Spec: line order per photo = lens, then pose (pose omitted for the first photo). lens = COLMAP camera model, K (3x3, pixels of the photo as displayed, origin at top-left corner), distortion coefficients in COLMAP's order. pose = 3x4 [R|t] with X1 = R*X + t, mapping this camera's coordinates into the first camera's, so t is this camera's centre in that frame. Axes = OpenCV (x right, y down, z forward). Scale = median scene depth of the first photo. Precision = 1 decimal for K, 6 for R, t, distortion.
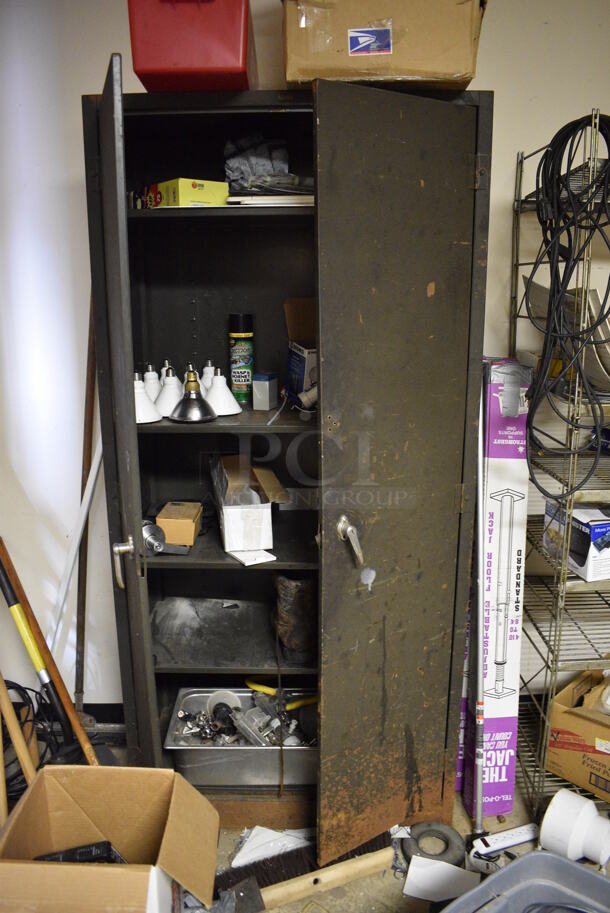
lens RADIAL K [[709.8, 0, 305.0], [0, 709.8, 456.5], [0, 0, 1]] dist [-0.101781, 0.019127]
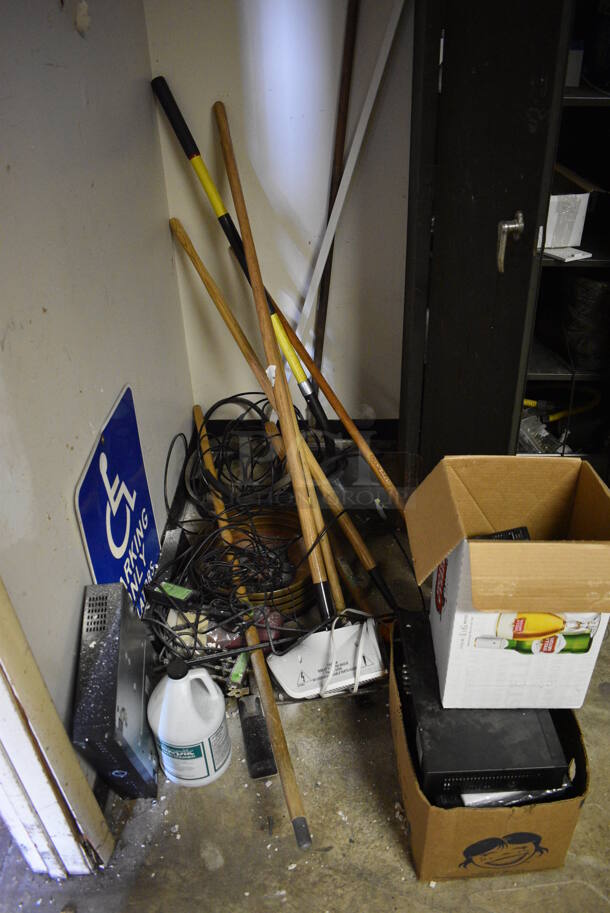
lens RADIAL K [[709.8, 0, 305.0], [0, 709.8, 456.5], [0, 0, 1]] dist [-0.101781, 0.019127]
pose [[0.997950, 0.008997, -0.063357, -0.460683], [0.013339, 0.939075, 0.343454, 0.097650], [0.062587, -0.343595, 0.937030, 0.054544]]
